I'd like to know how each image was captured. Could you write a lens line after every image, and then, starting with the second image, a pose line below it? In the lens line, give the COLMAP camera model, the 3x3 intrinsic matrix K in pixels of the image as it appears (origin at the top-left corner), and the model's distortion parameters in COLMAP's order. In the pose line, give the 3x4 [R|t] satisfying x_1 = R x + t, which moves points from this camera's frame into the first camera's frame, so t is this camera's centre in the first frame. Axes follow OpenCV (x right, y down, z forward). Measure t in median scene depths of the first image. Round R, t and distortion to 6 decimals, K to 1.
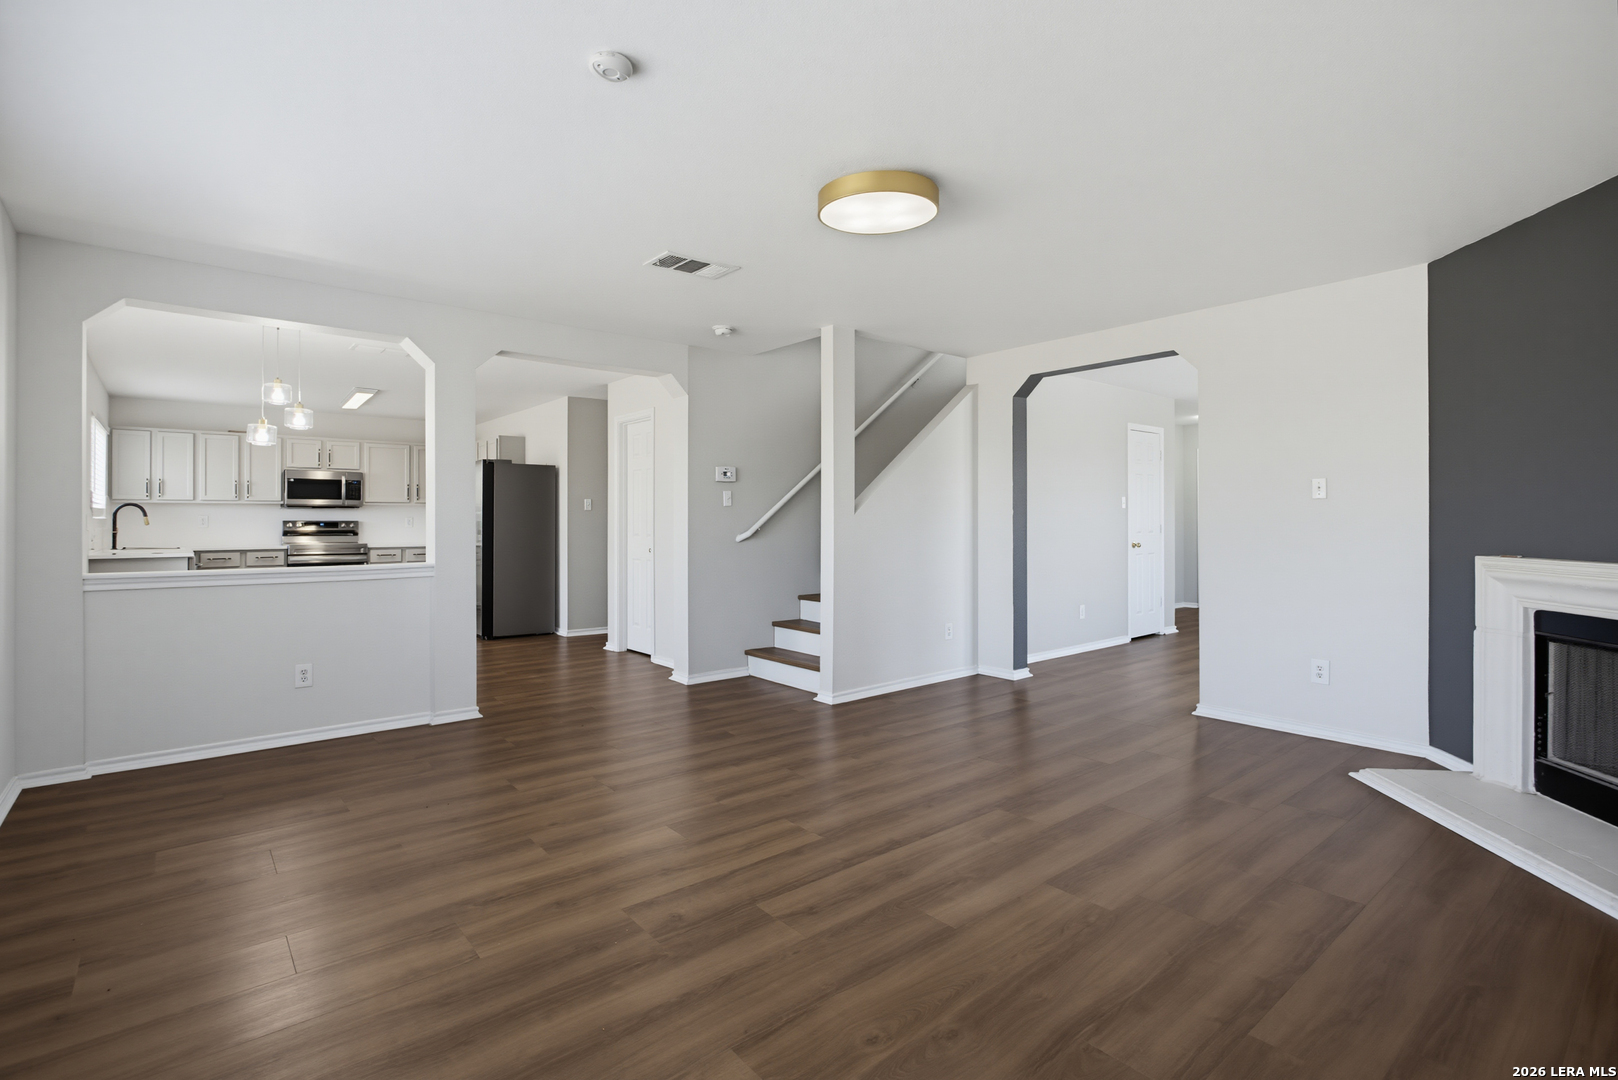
lens RADIAL K [[753.4, 0, 814.2], [0, 753.4, 526.6], [0, 0, 1]] dist [-0.012860, -0.000221]
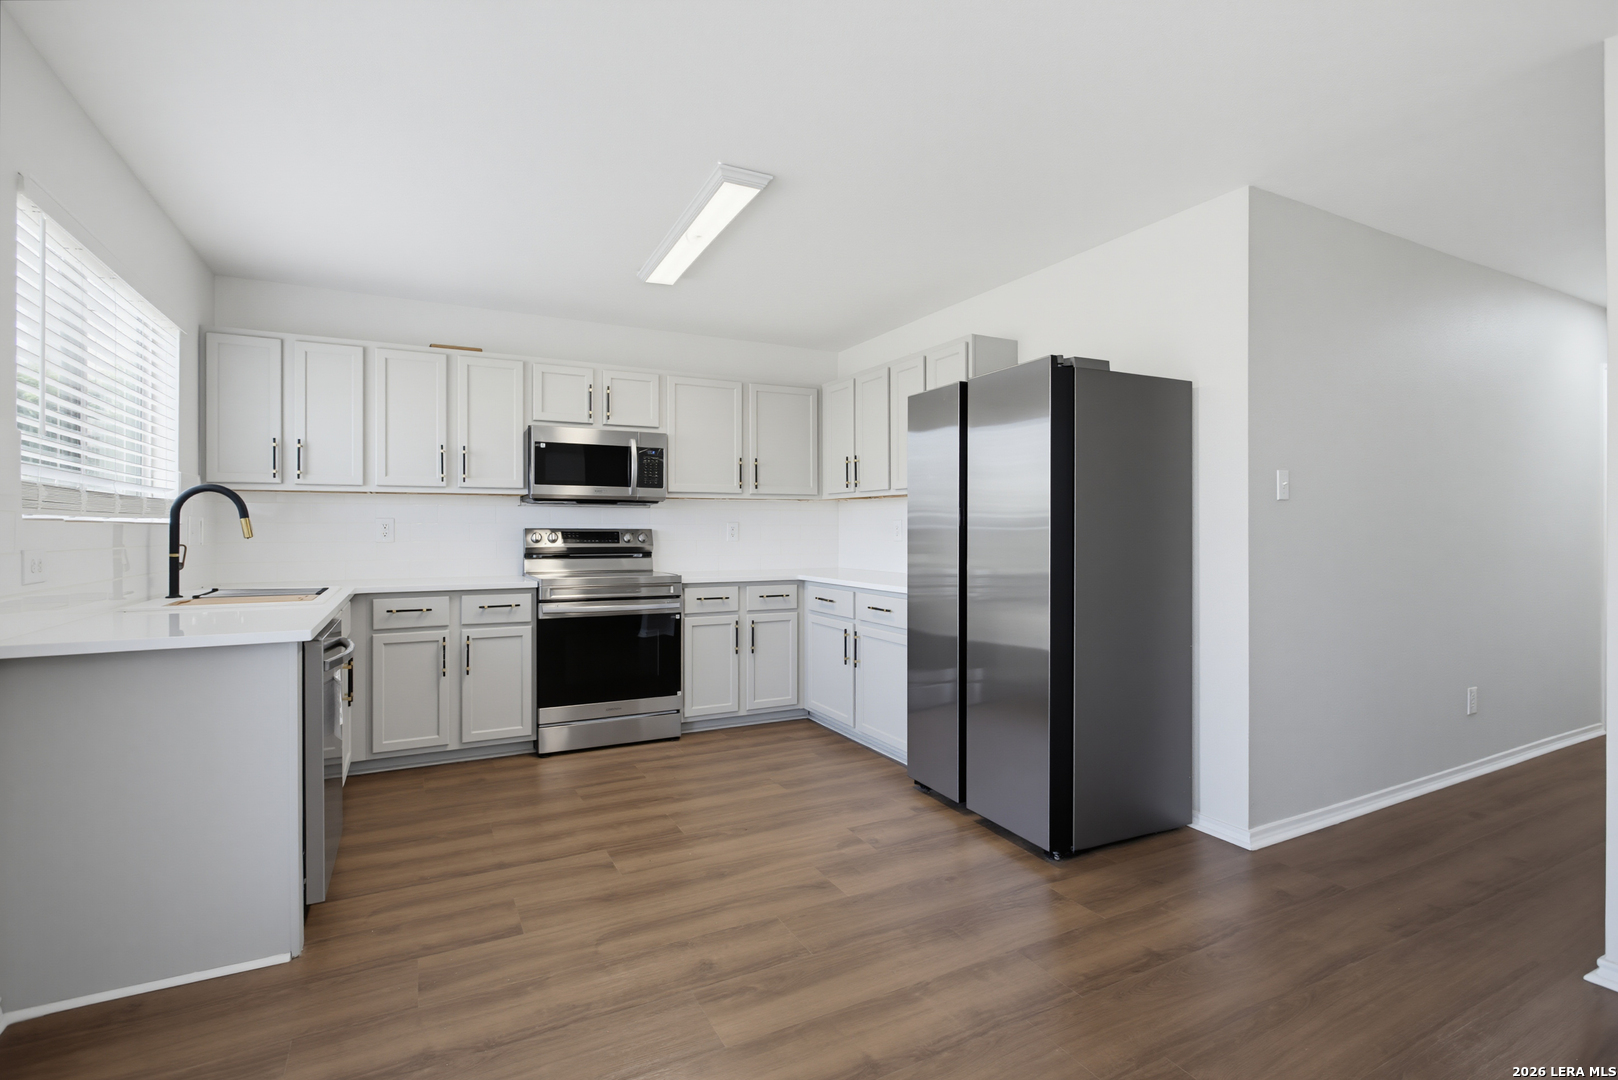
lens RADIAL K [[763.7, 0, 810.8], [0, 763.7, 528.0], [0, 0, 1]] dist [-0.002725, 0.000040]
pose [[0.979302, 0.000172, -0.202406, -0.434317], [-0.002251, 0.999947, -0.010038, -0.003587], [0.202394, 0.010285, 0.979250, 0.558342]]
